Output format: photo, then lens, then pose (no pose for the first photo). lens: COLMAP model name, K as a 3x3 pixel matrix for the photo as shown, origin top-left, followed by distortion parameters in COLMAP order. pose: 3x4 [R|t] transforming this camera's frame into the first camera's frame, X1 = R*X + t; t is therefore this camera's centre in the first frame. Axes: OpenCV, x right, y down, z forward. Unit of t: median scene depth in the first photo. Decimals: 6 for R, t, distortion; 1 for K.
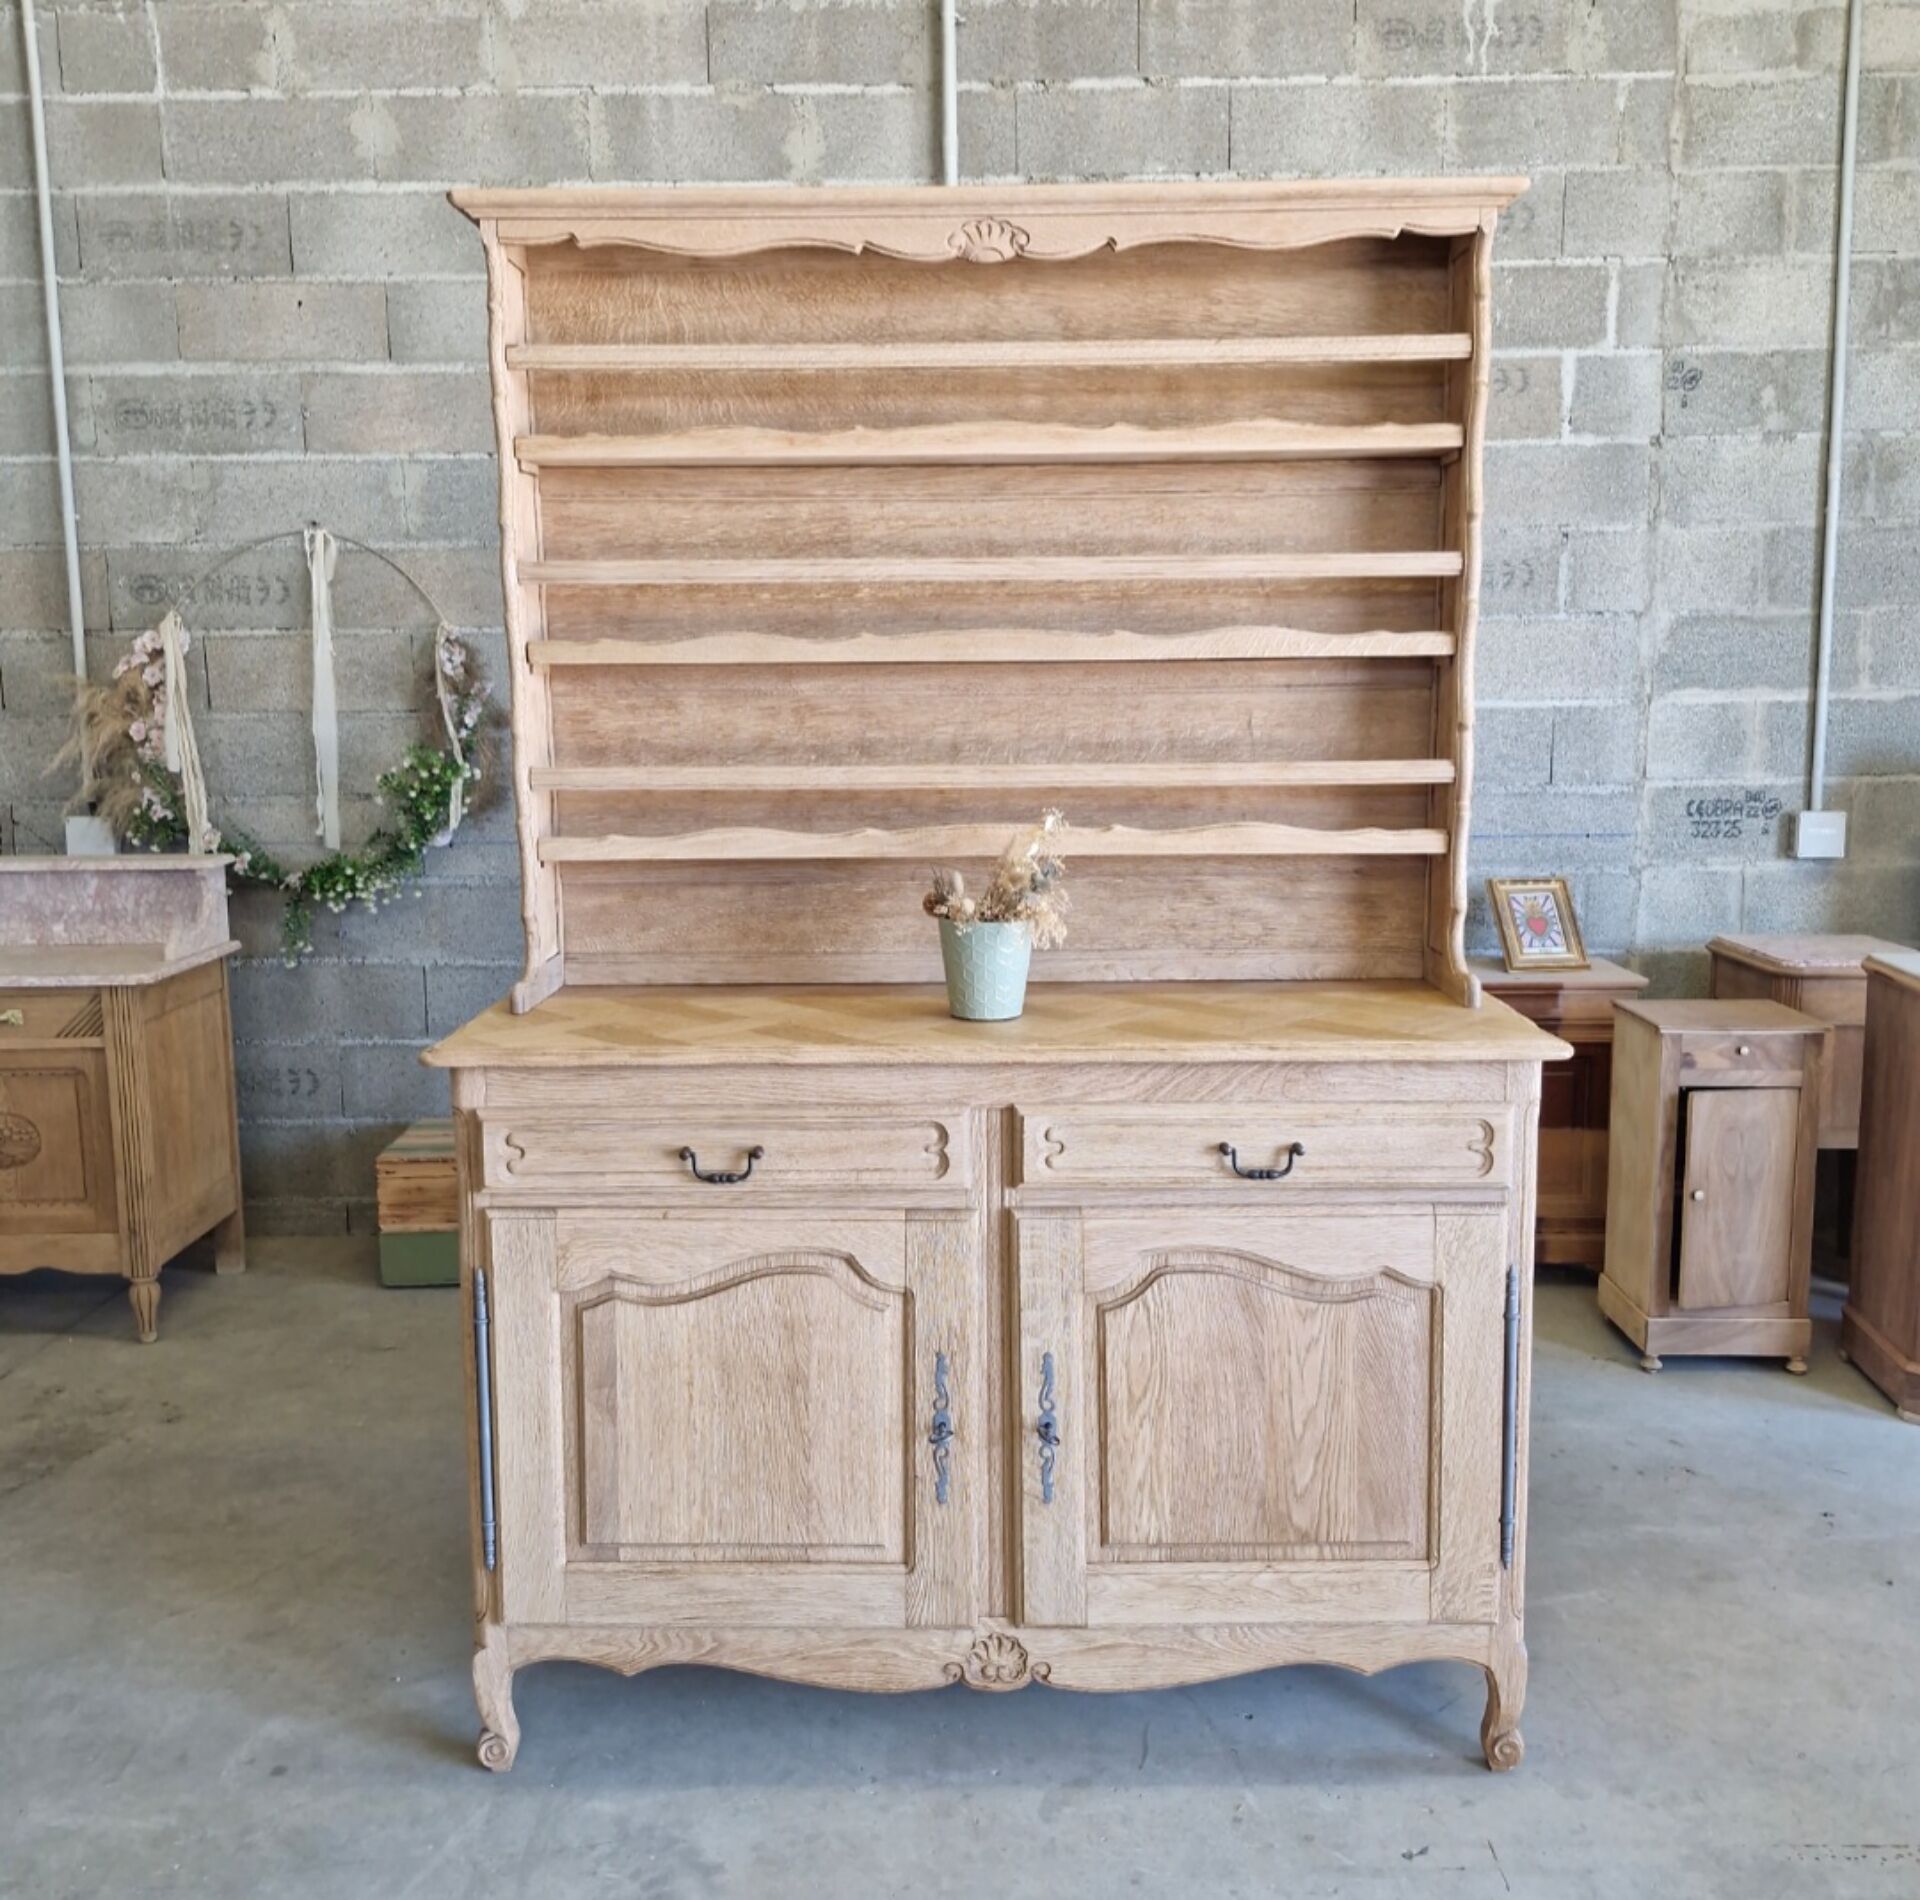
lens RADIAL K [[1779.7, 0, 963.7], [0, 1779.7, 933.7], [0, 0, 1]] dist [0.116414, -0.169316]
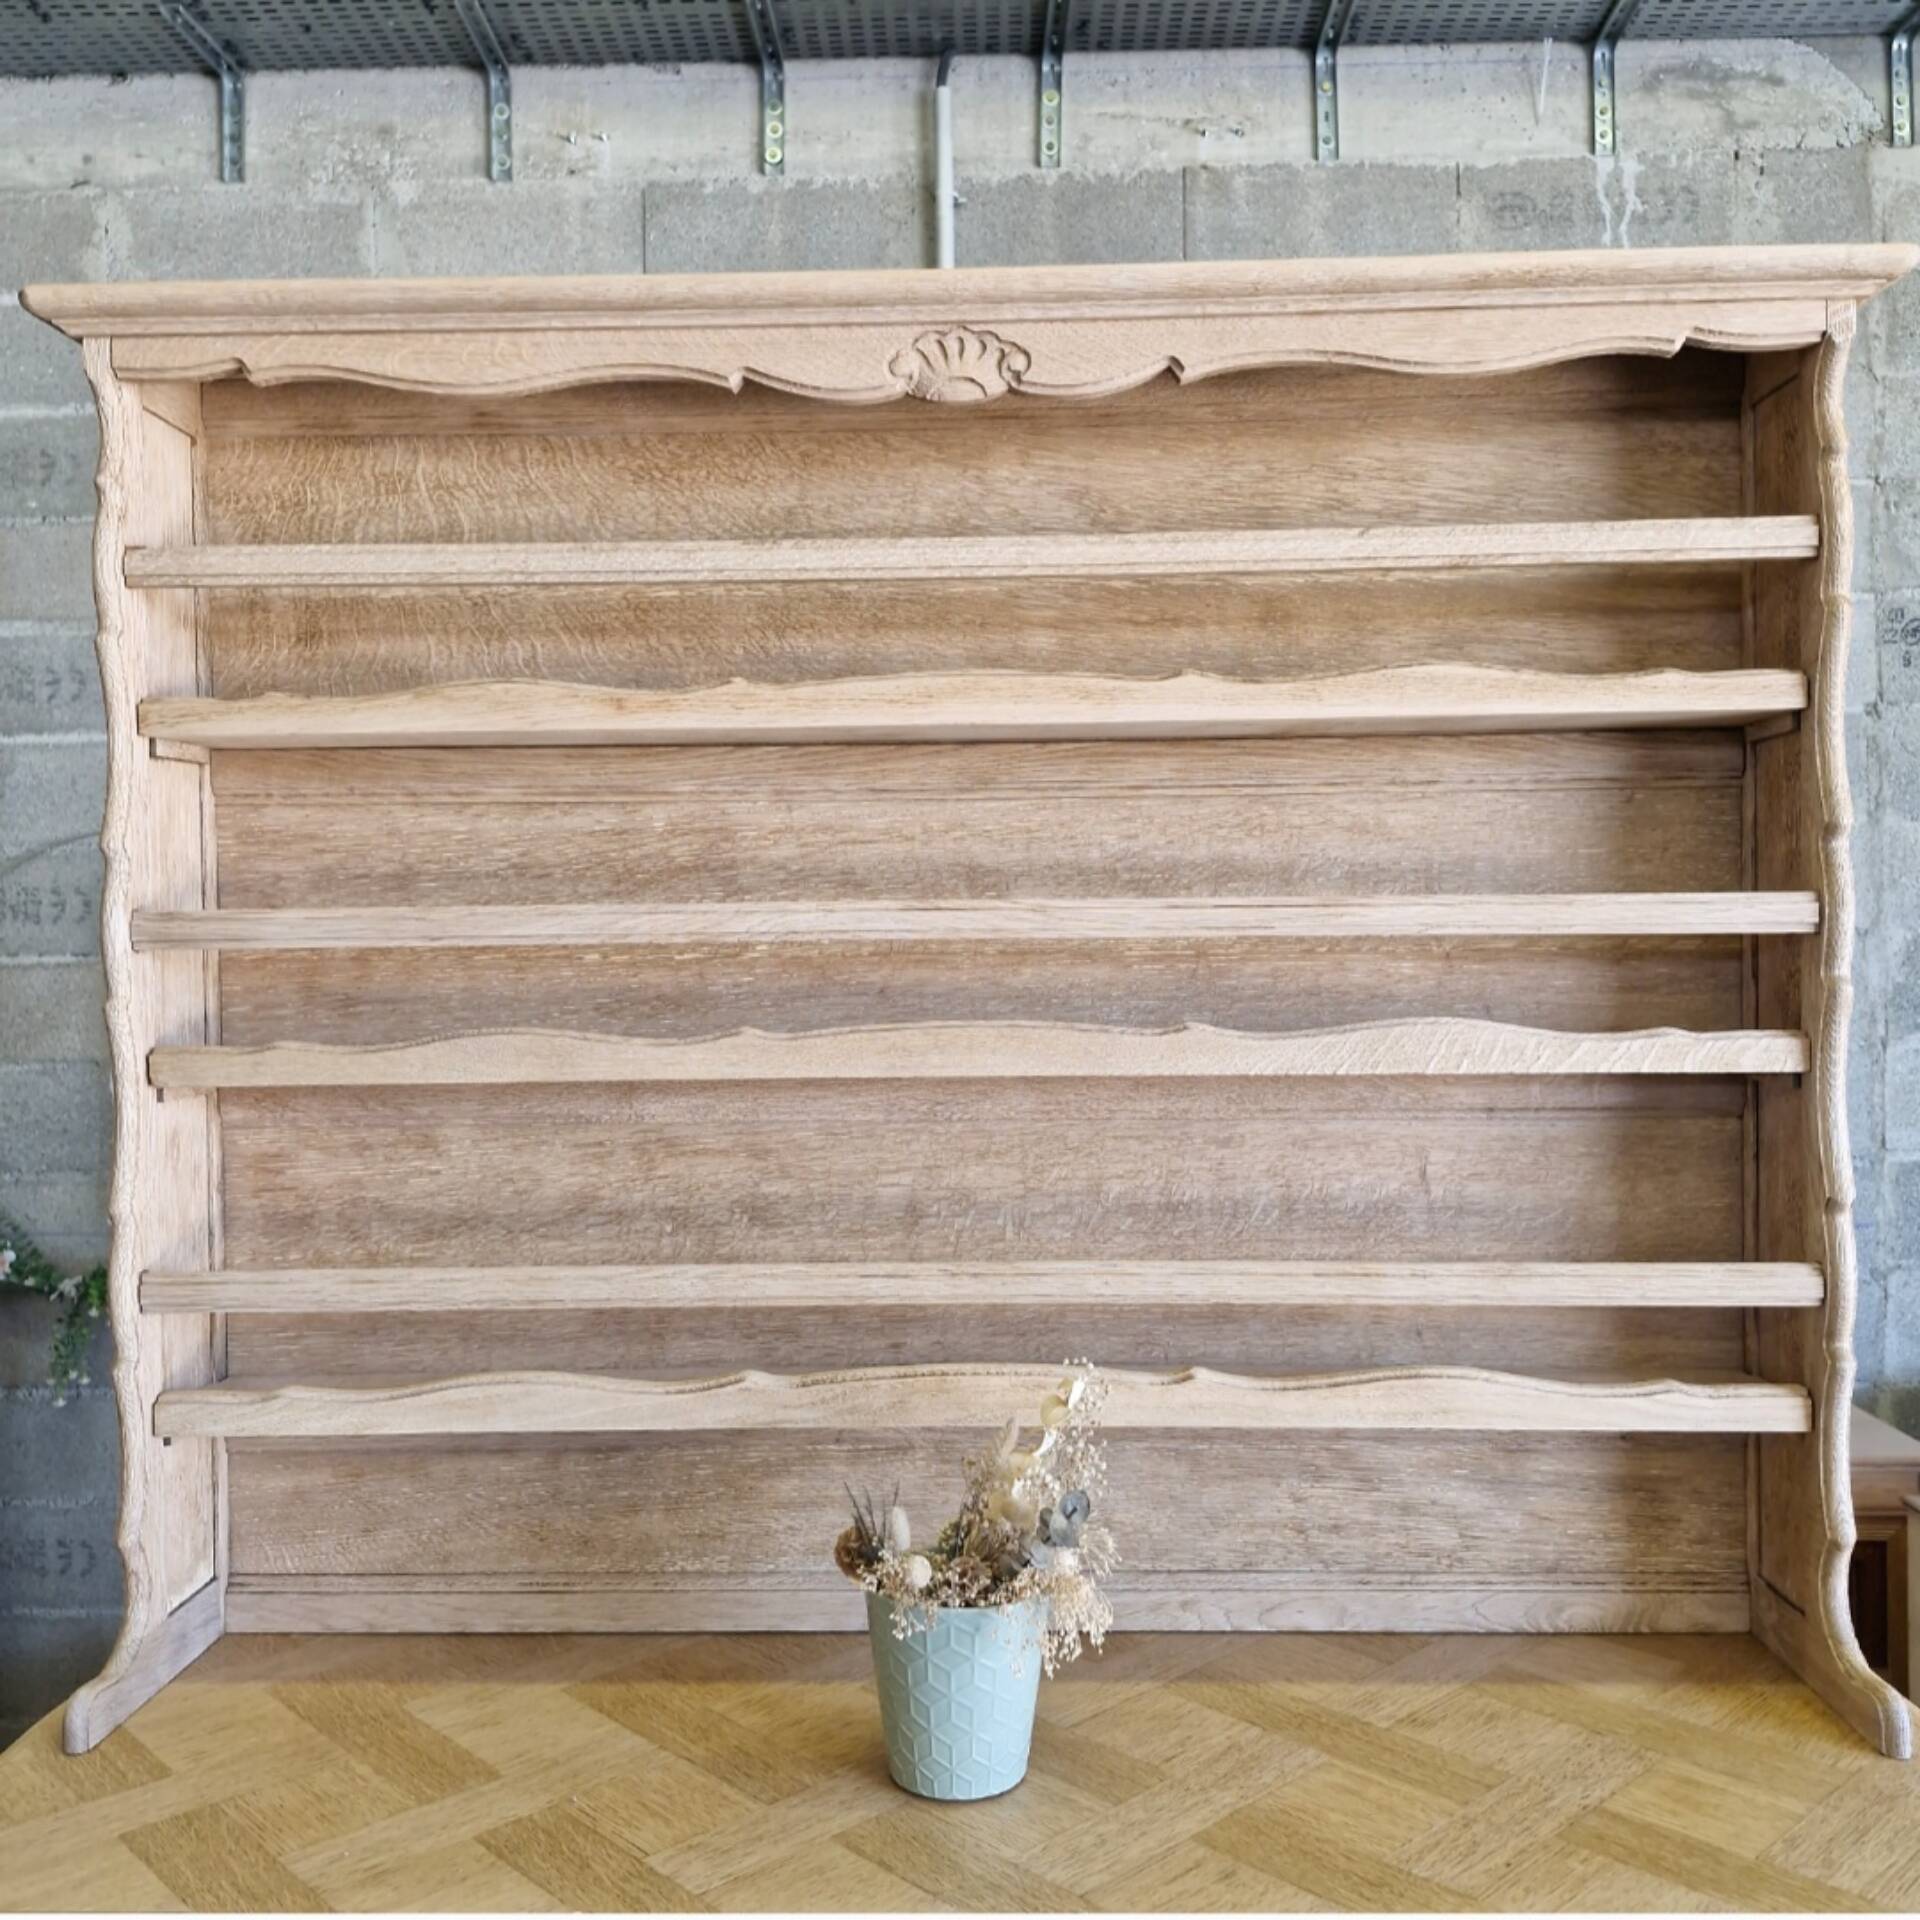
lens RADIAL K [[1783.5, 0, 962.0], [0, 1783.5, 955.1], [0, 0, 1]] dist [0.126250, -0.202185]
pose [[0.999795, -0.002288, -0.020111, 0.024010], [-0.000466, 0.990720, -0.135921, -0.112416], [0.020236, 0.135903, 0.990515, 0.427759]]
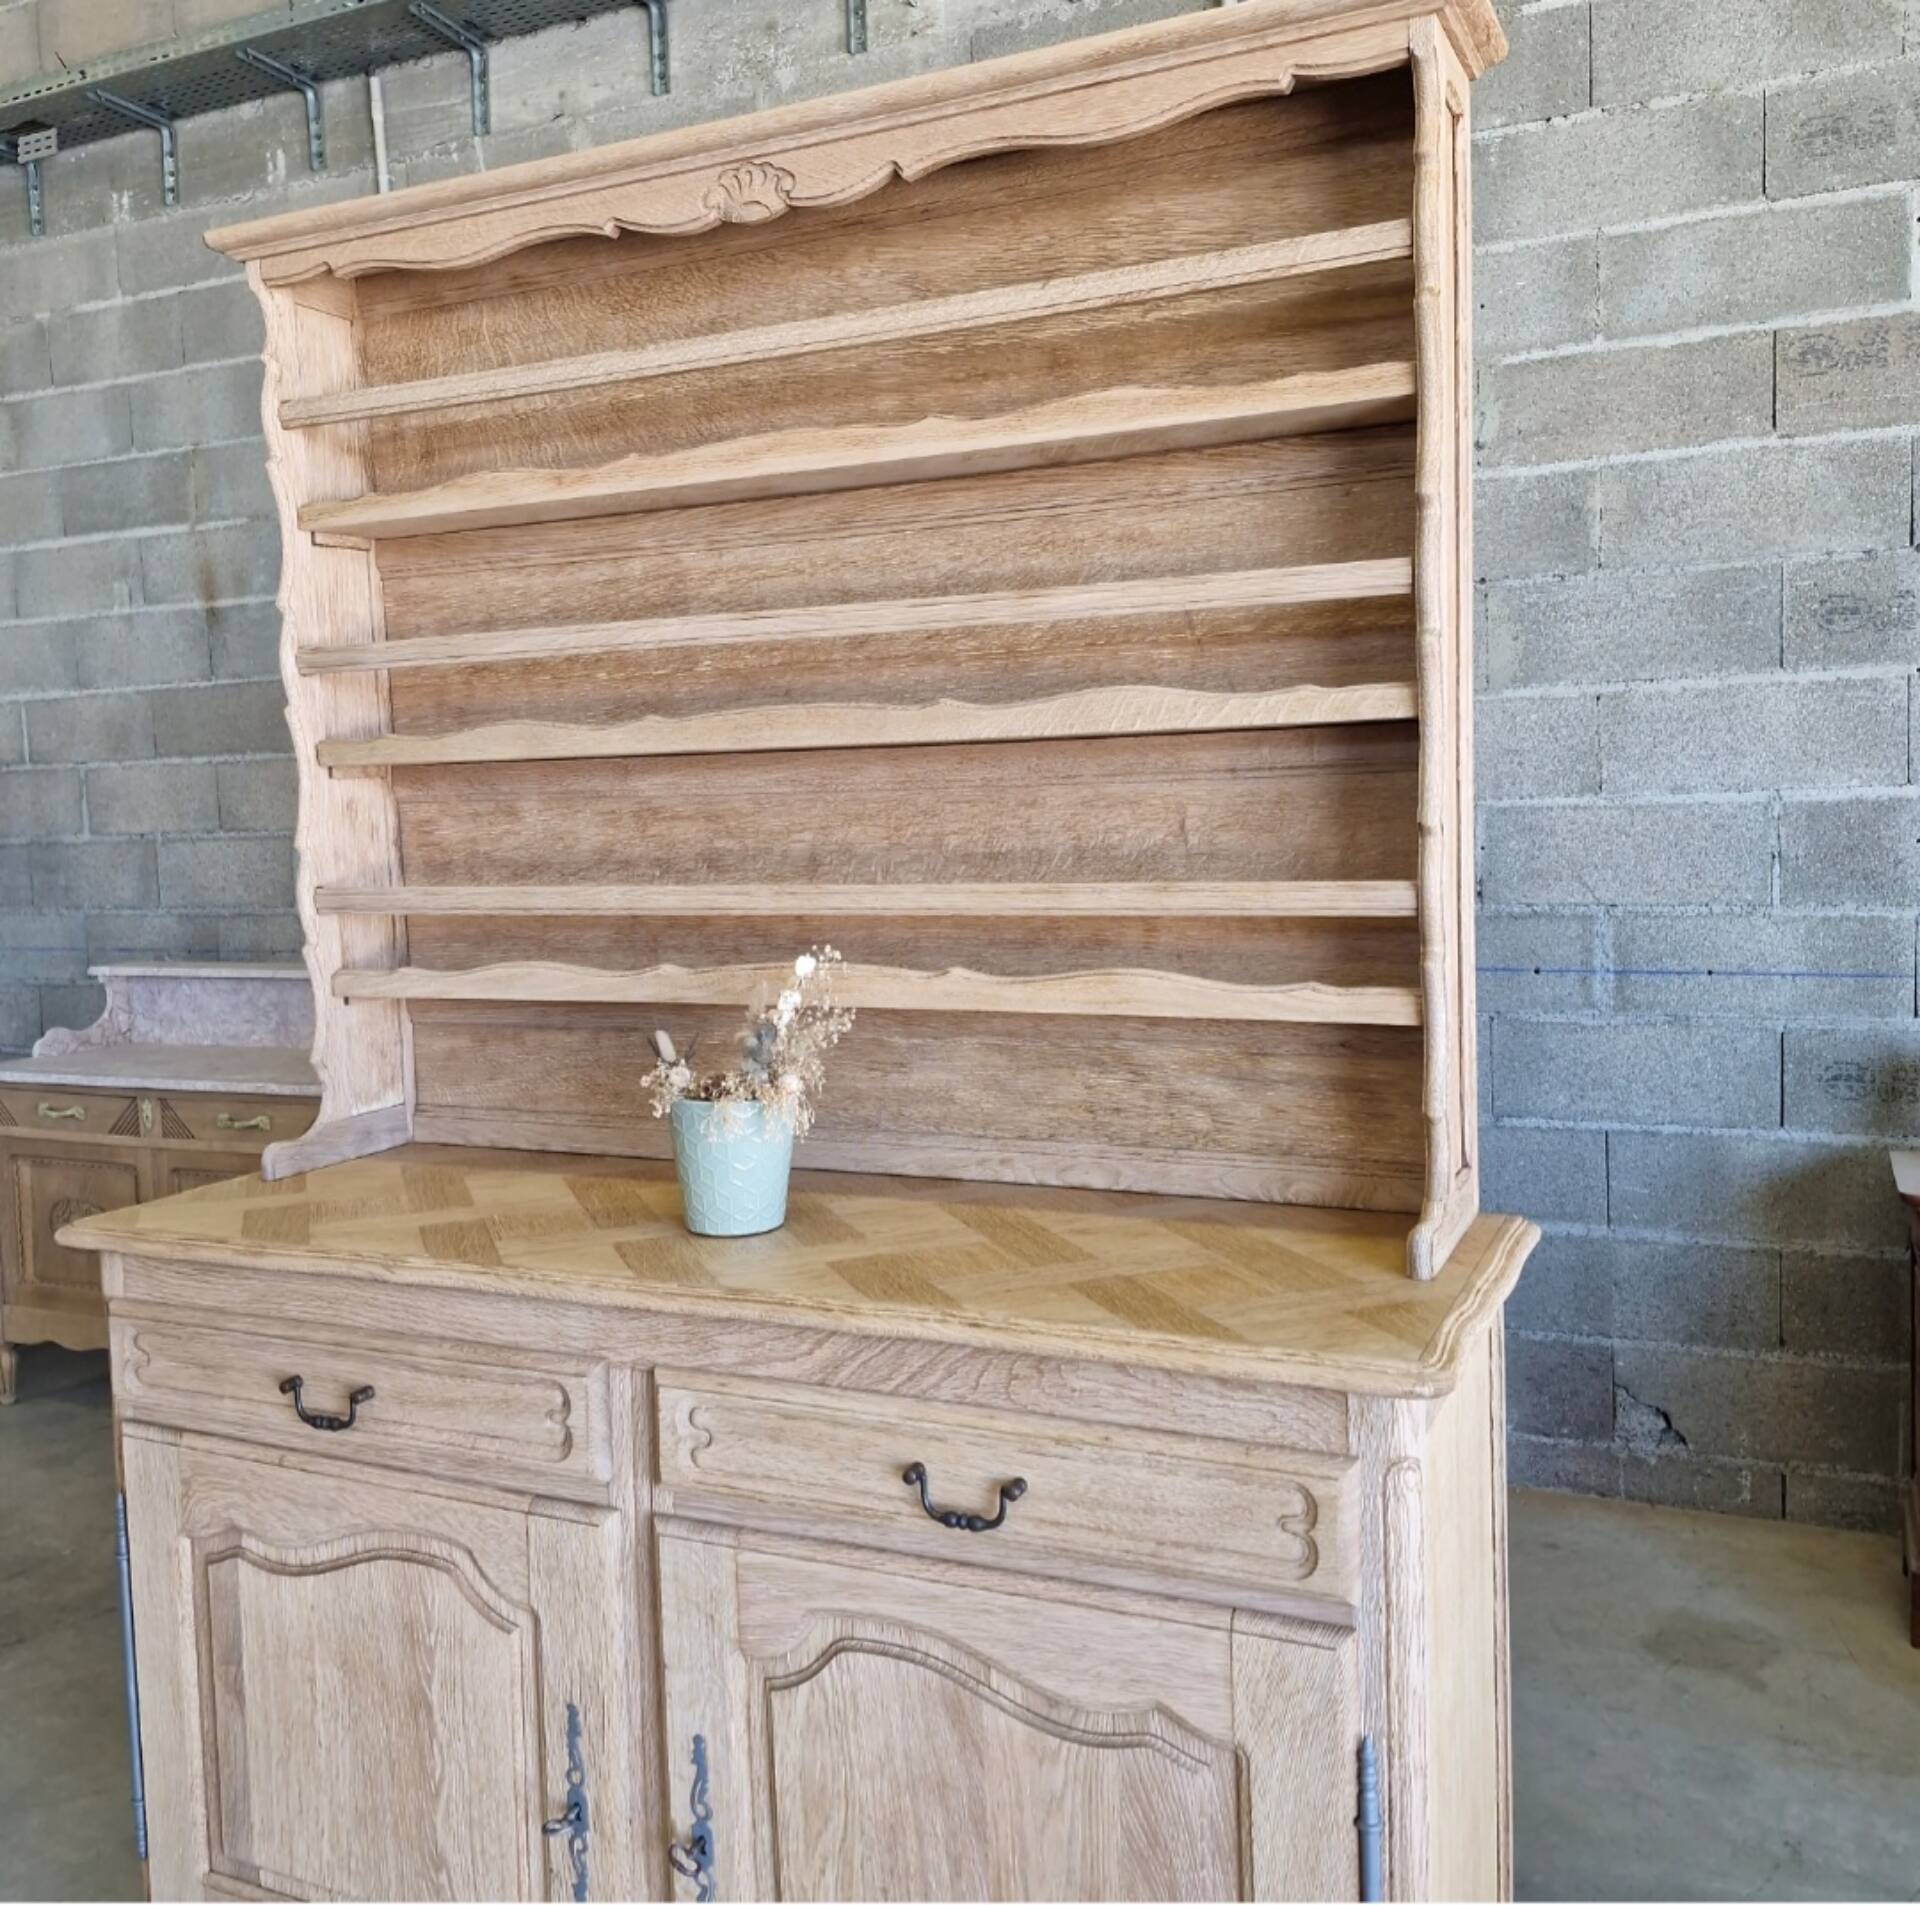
lens RADIAL K [[1776.1, 0, 937.9], [0, 1776.1, 927.0], [0, 0, 1]] dist [0.121913, -0.188821]
pose [[0.907025, 0.012430, -0.420892, 0.379152], [-0.037018, 0.998048, -0.050298, -0.041359], [0.419446, 0.061202, 0.905715, 0.348100]]
